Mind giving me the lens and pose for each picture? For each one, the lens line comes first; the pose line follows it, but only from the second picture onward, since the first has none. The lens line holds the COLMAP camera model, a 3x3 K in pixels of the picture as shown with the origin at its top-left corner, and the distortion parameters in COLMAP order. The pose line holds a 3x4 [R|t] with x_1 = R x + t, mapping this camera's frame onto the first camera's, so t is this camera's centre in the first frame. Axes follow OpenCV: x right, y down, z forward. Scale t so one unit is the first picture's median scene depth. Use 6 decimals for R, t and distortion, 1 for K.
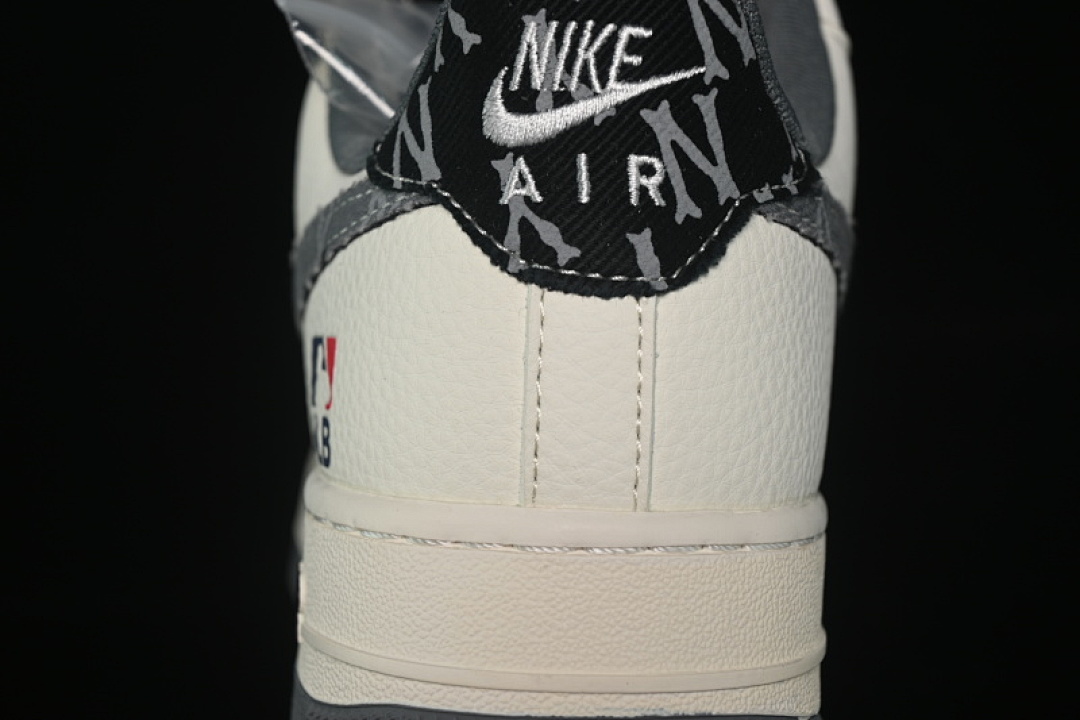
lens RADIAL K [[2325.8, 0, 538.2], [0, 2325.8, 360.1], [0, 0, 1]] dist [-0.053062, 0.000000]
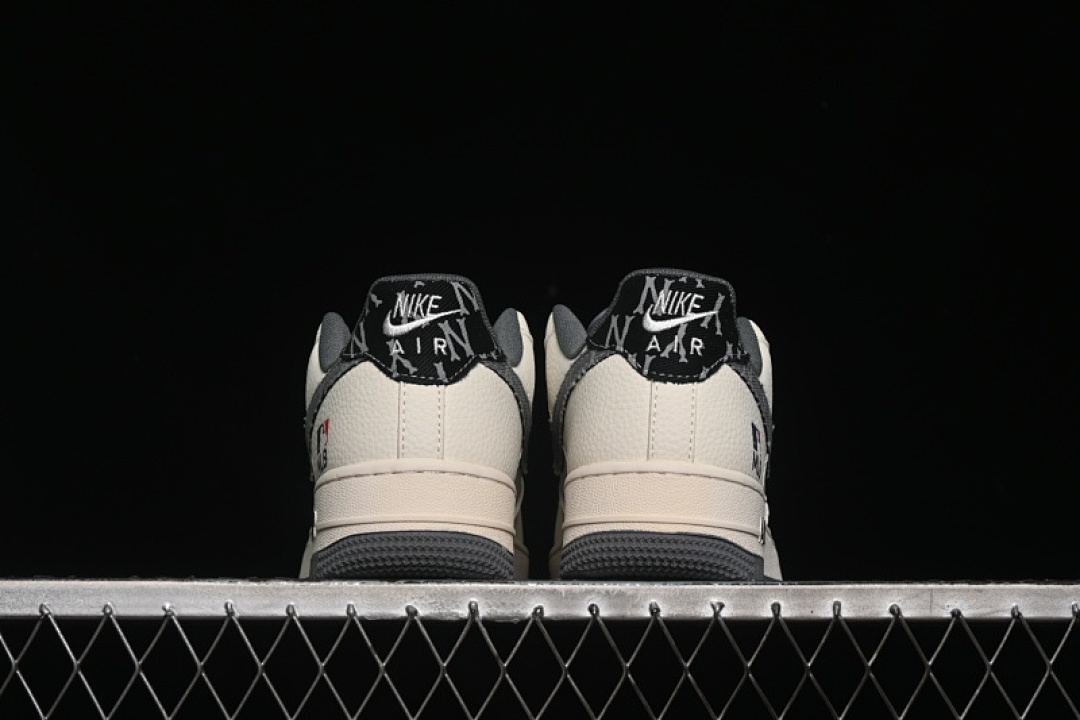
lens RADIAL K [[2325.8, 0, 540.5], [0, 2325.8, 360.0], [0, 0, 1]] dist [-0.053062, 0.000000]
pose [[0.998495, -0.012019, 0.053505, 0.016062], [0.026715, 0.958691, -0.283194, 0.754818], [-0.047891, 0.284197, 0.957569, -1.751258]]
